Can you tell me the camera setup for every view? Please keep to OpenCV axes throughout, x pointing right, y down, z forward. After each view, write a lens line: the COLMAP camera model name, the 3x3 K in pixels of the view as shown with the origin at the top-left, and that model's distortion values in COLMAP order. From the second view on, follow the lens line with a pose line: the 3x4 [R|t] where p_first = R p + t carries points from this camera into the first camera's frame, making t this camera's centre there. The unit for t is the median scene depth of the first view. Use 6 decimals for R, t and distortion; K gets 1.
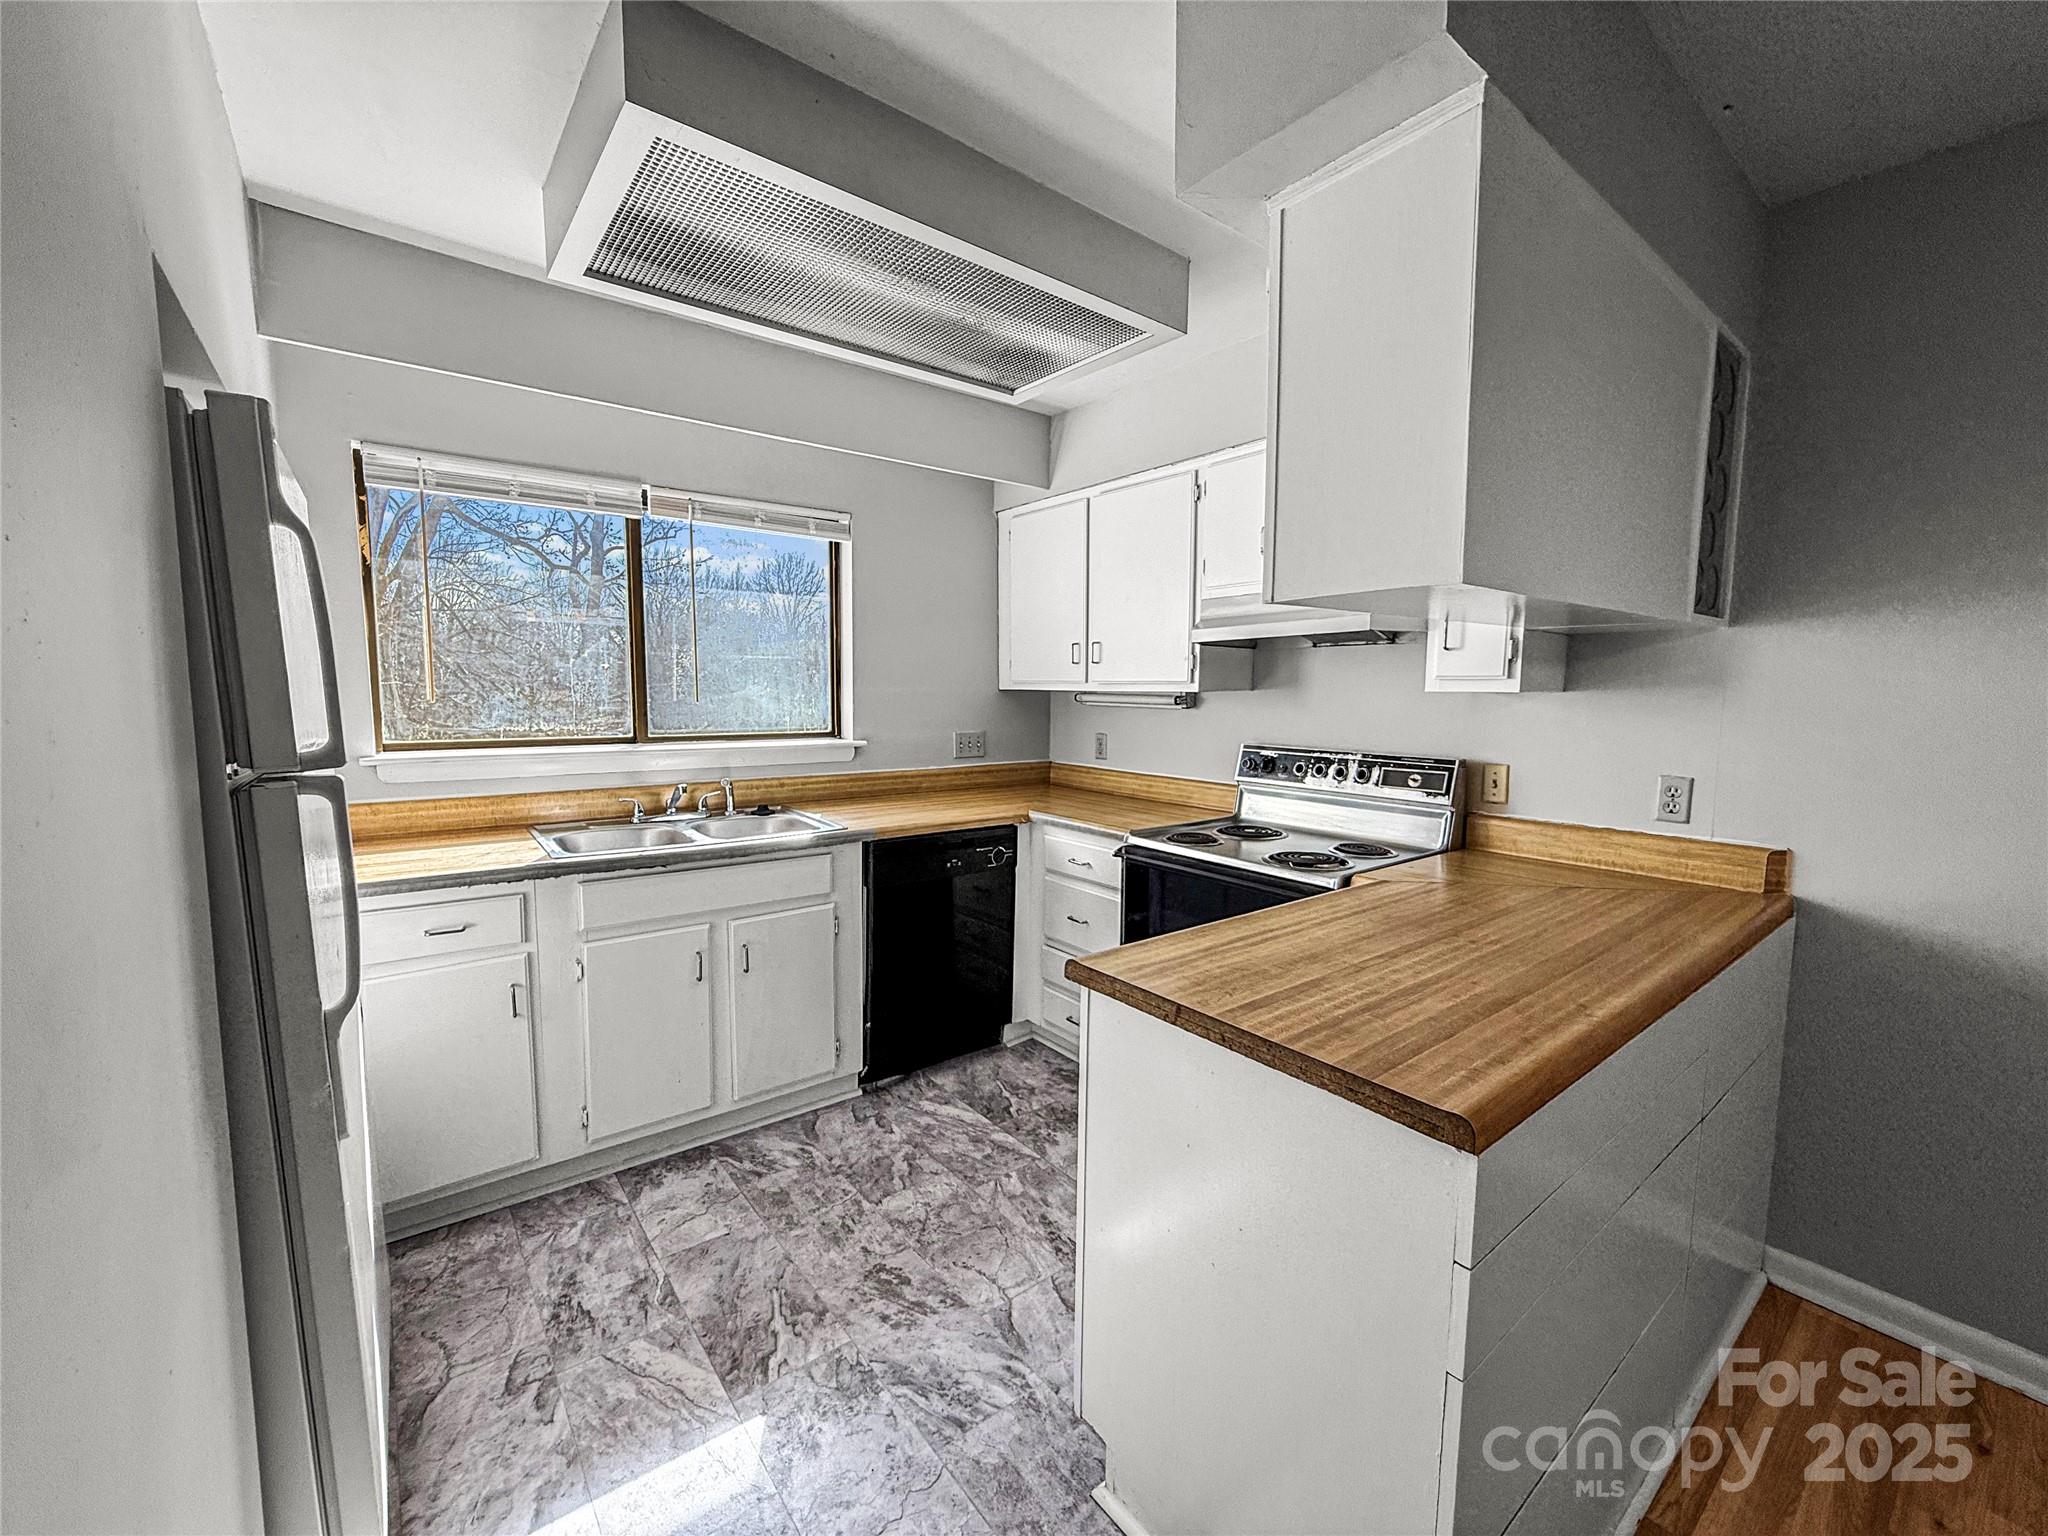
lens RADIAL K [[820.1, 0, 1020.7], [0, 820.1, 767.1], [0, 0, 1]] dist [-0.001944, 0.000157]
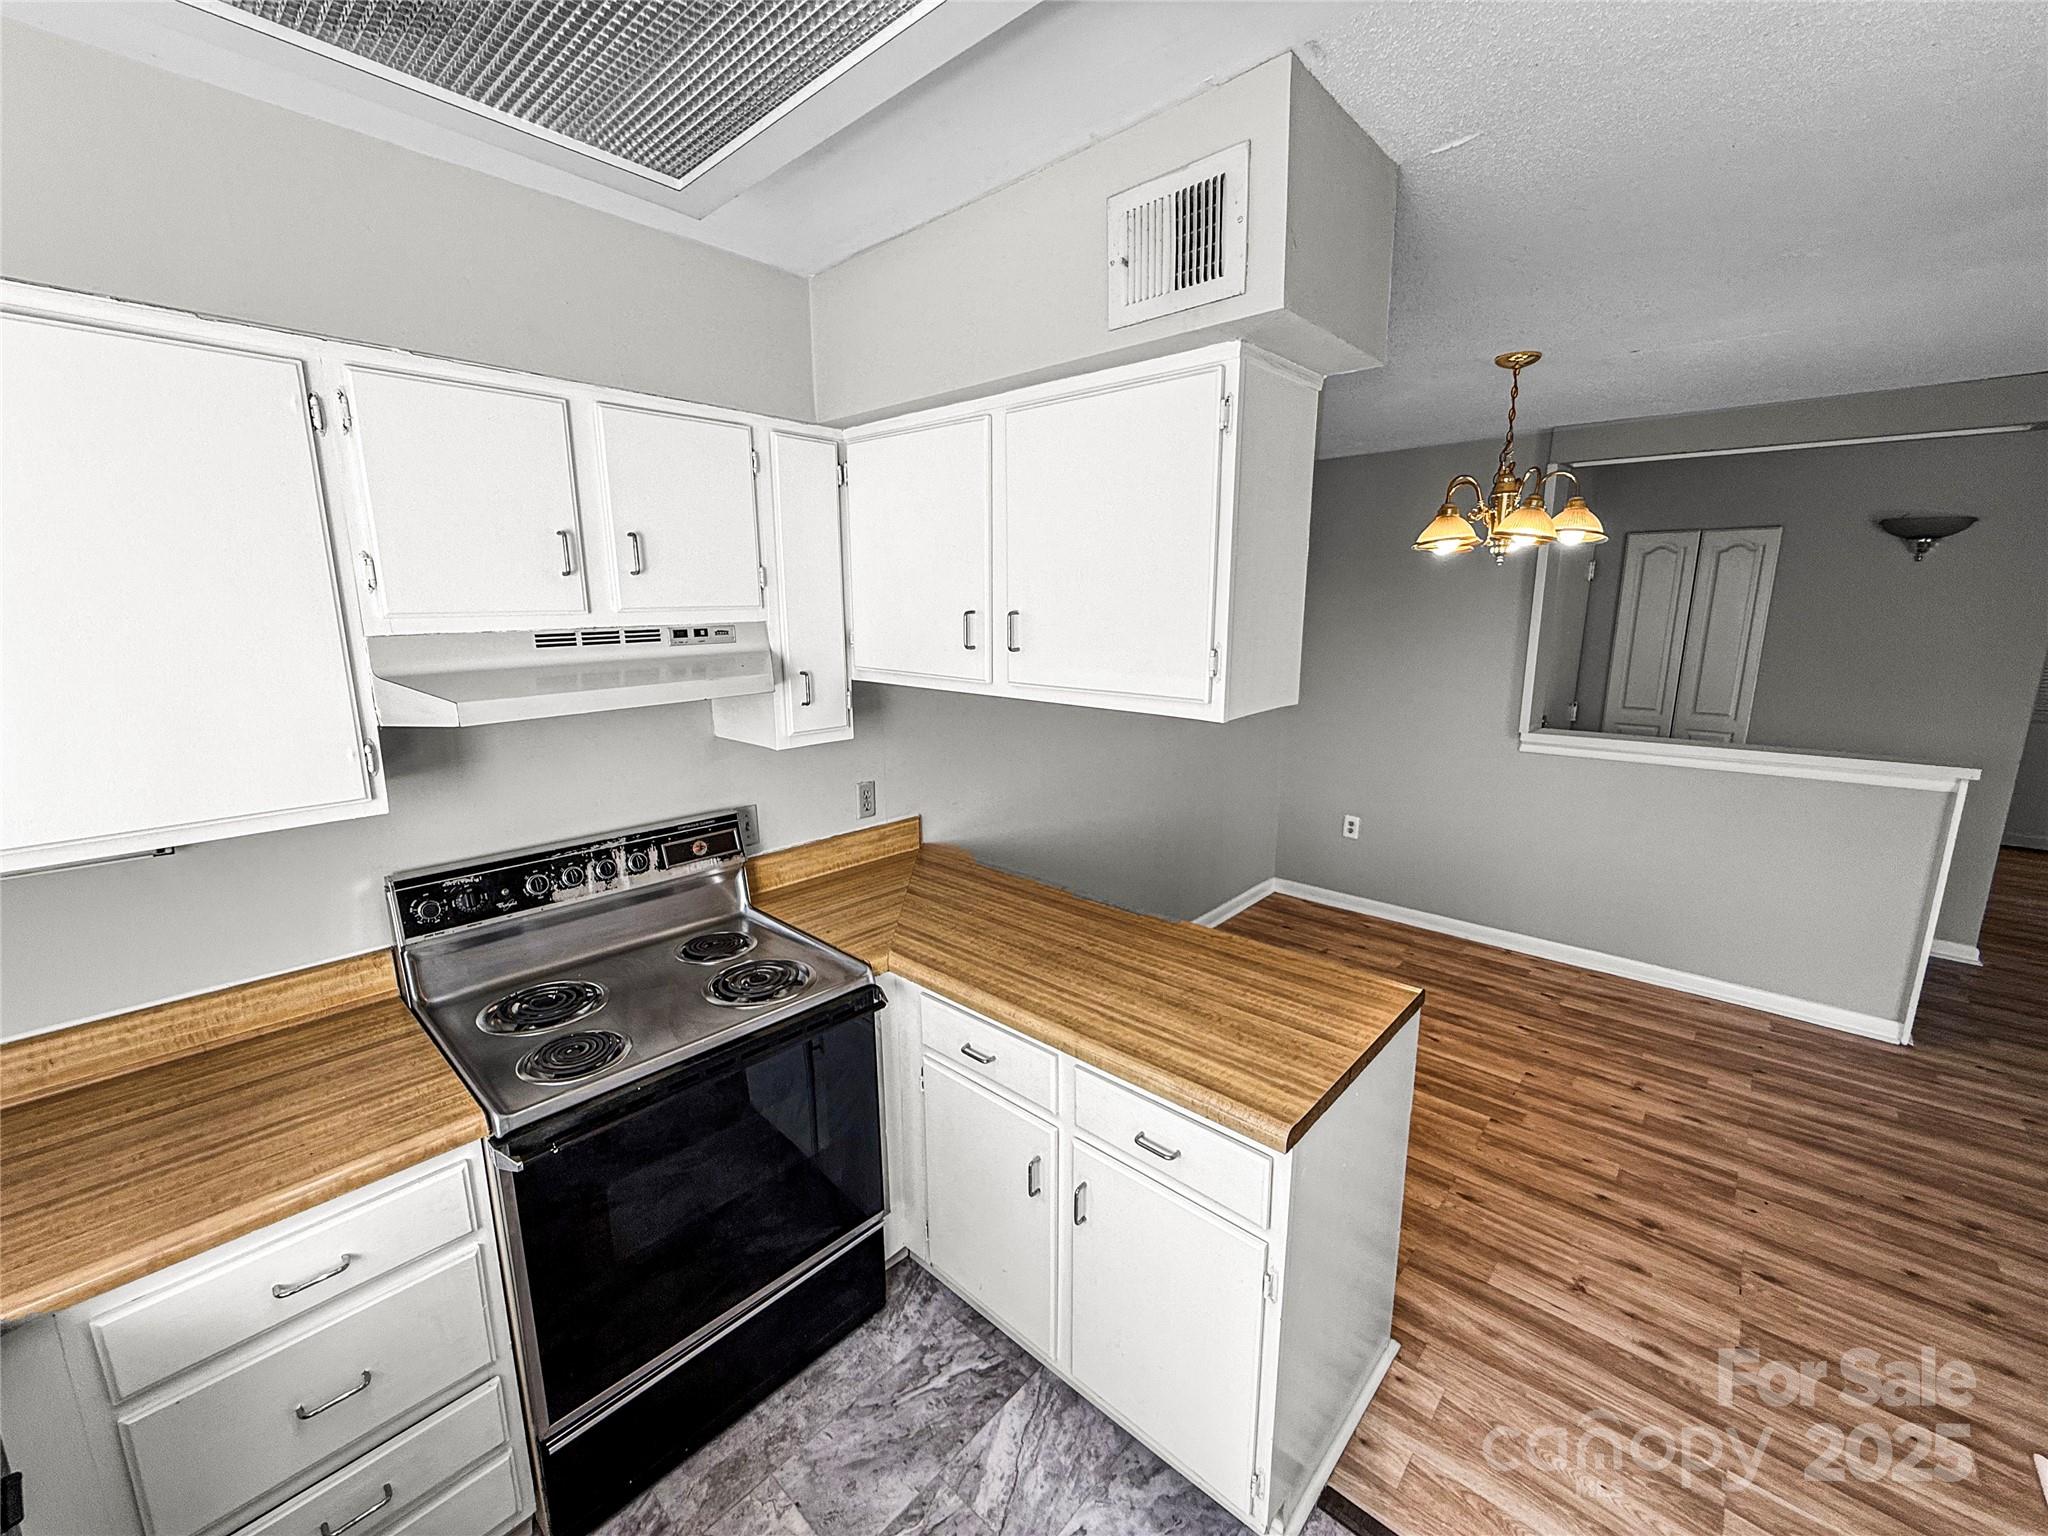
lens RADIAL K [[820.1, 0, 1020.7], [0, 820.1, 767.1], [0, 0, 1]] dist [-0.001944, 0.000157]
pose [[-0.169794, -0.202554, 0.964439, -0.442303], [0.096453, 0.970534, 0.220816, -0.252182], [-0.980748, 0.130517, -0.145254, 0.873193]]
